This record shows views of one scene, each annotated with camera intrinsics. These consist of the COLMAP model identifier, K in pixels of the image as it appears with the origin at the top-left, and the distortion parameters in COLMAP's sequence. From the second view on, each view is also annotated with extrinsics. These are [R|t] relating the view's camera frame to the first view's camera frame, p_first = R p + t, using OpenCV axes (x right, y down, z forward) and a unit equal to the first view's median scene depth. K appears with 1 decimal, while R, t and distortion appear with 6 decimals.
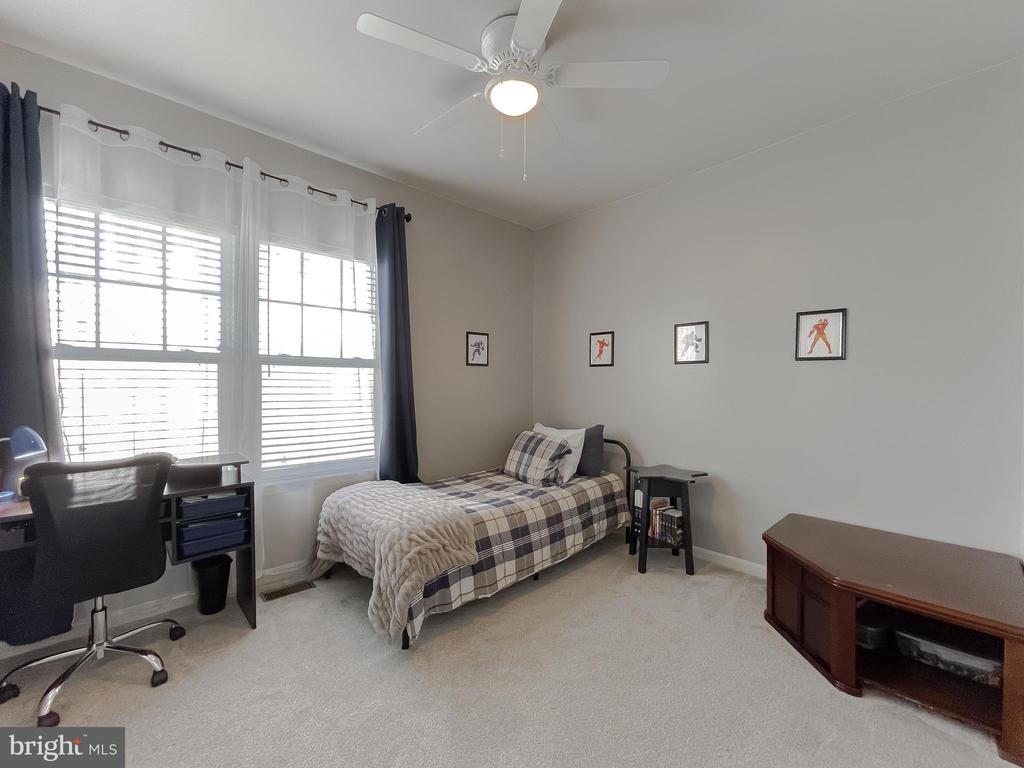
lens RADIAL K [[420.5, 0, 515.0], [0, 420.5, 391.0], [0, 0, 1]] dist [-0.002309, 0.000153]
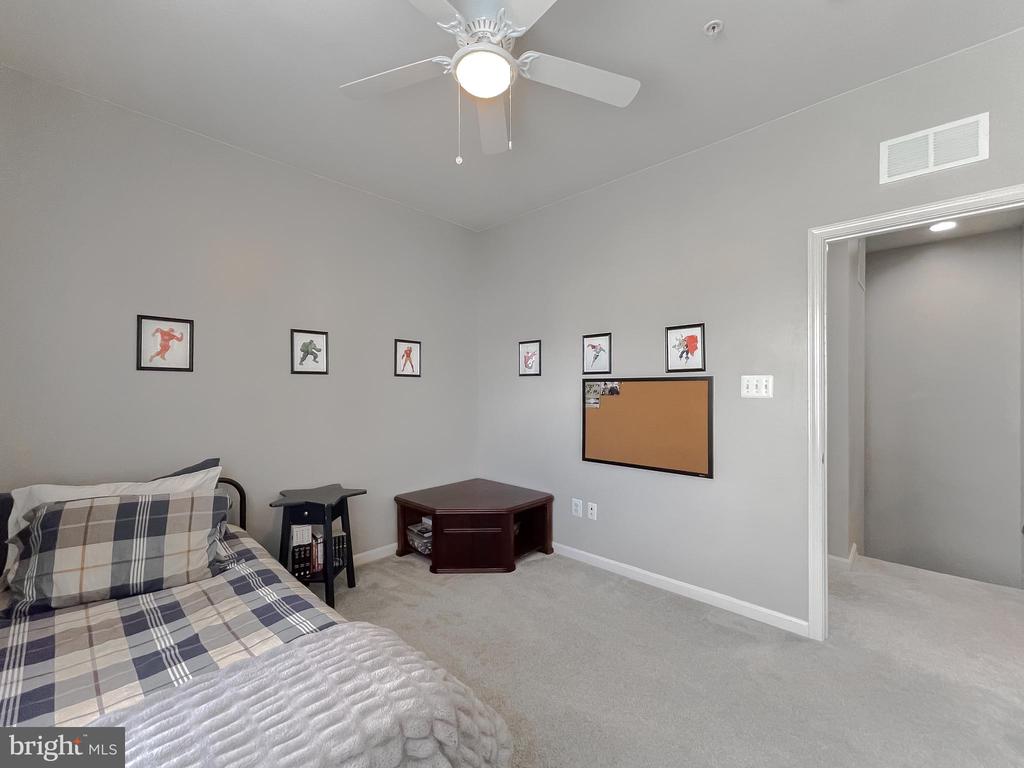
lens RADIAL K [[420.5, 0, 515.9], [0, 420.5, 379.1], [0, 0, 1]] dist [-0.002309, 0.000153]
pose [[-0.039128, 0.002273, 0.999232, -0.643095], [0.001968, 0.999996, -0.002197, -0.060101], [-0.999232, 0.001880, -0.039132, 0.681657]]
